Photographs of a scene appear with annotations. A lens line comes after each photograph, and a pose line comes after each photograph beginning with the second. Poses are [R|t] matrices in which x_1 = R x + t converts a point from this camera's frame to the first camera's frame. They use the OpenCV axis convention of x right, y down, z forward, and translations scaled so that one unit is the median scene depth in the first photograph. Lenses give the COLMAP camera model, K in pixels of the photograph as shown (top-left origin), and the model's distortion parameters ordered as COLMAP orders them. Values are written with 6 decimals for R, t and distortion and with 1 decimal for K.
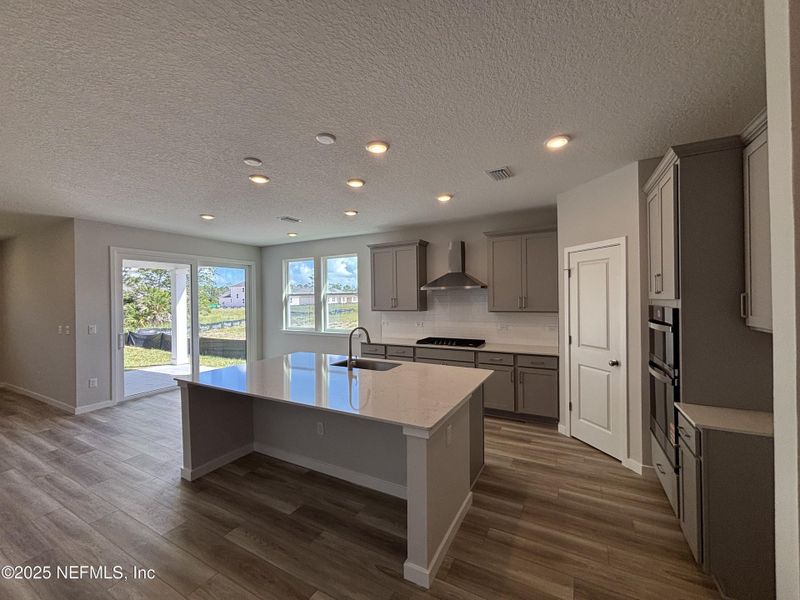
lens RADIAL K [[323.6, 0, 400.0], [0, 323.6, 300.0], [0, 0, 1]] dist [0.001288, 0.000217]
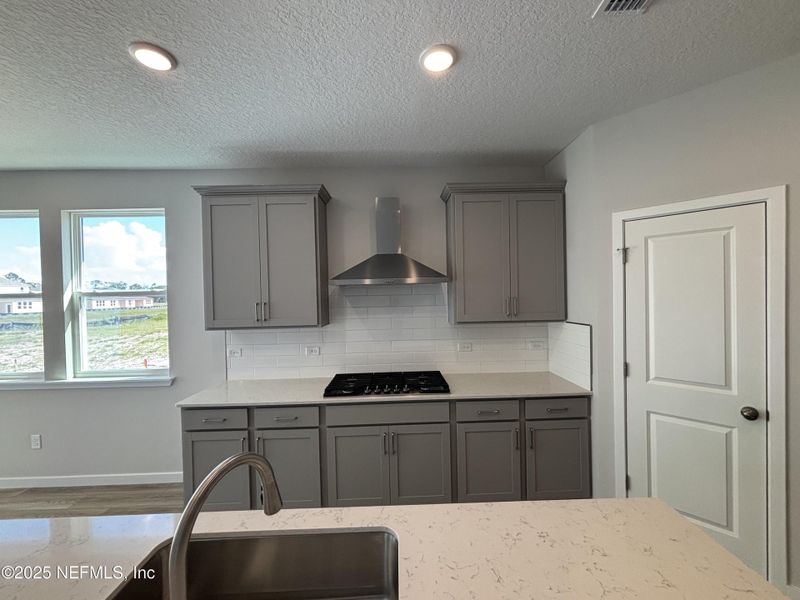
lens RADIAL K [[323.1, 0, 400.0], [0, 323.1, 300.0], [0, 0, 1]] dist [-0.002406, 0.000276]
pose [[0.865414, -0.012521, 0.500901, -0.091421], [0.013533, 0.999907, 0.001613, -0.007463], [-0.500875, 0.005383, 0.865503, 0.532685]]
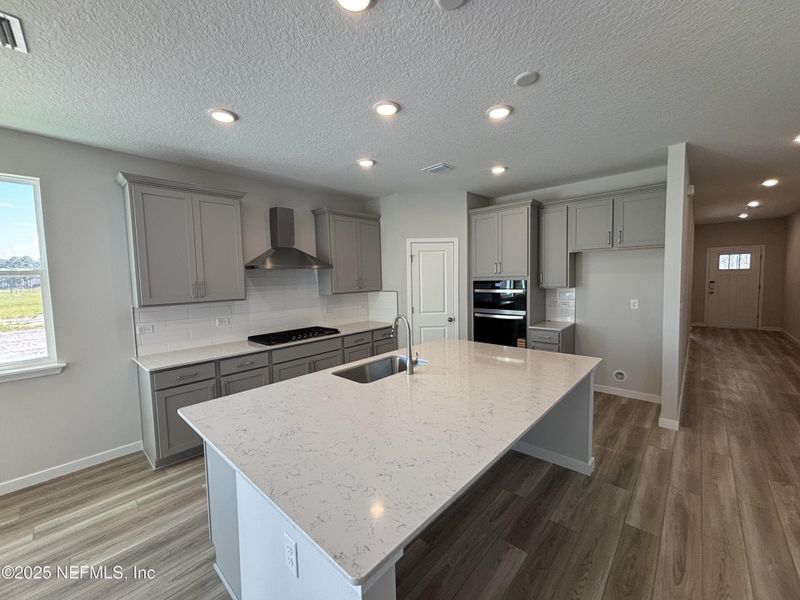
lens RADIAL K [[323.6, 0, 400.0], [0, 323.6, 300.0], [0, 0, 1]] dist [0.001288, 0.000217]
pose [[0.240878, -0.065276, 0.968358, -0.569605], [0.023957, 0.997832, 0.061304, 0.000761], [-0.970260, 0.008432, 0.241919, 0.558269]]
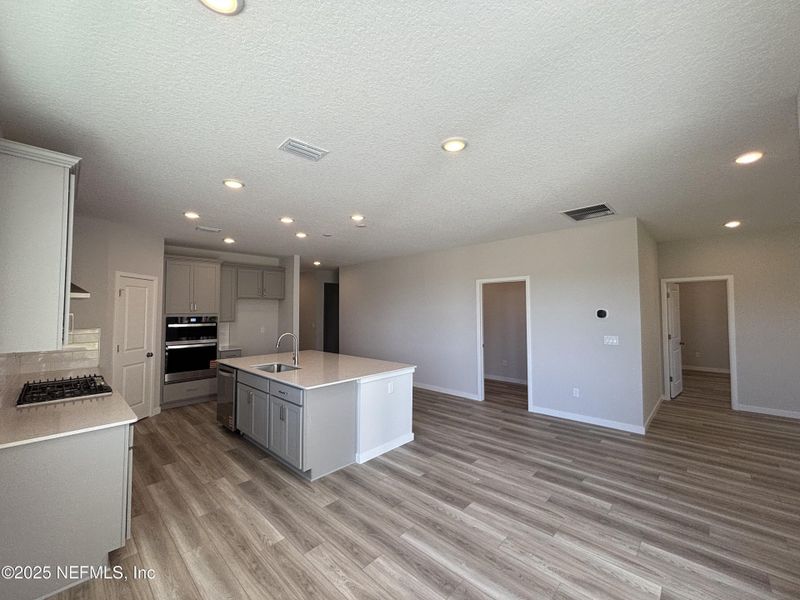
lens RADIAL K [[323.6, 0, 400.0], [0, 323.6, 300.0], [0, 0, 1]] dist [0.001288, 0.000217]
pose [[-0.961741, 0.032335, 0.272046, -0.619997], [0.024144, 0.999150, -0.033405, 0.005225], [-0.272895, -0.025559, -0.961704, 1.425066]]
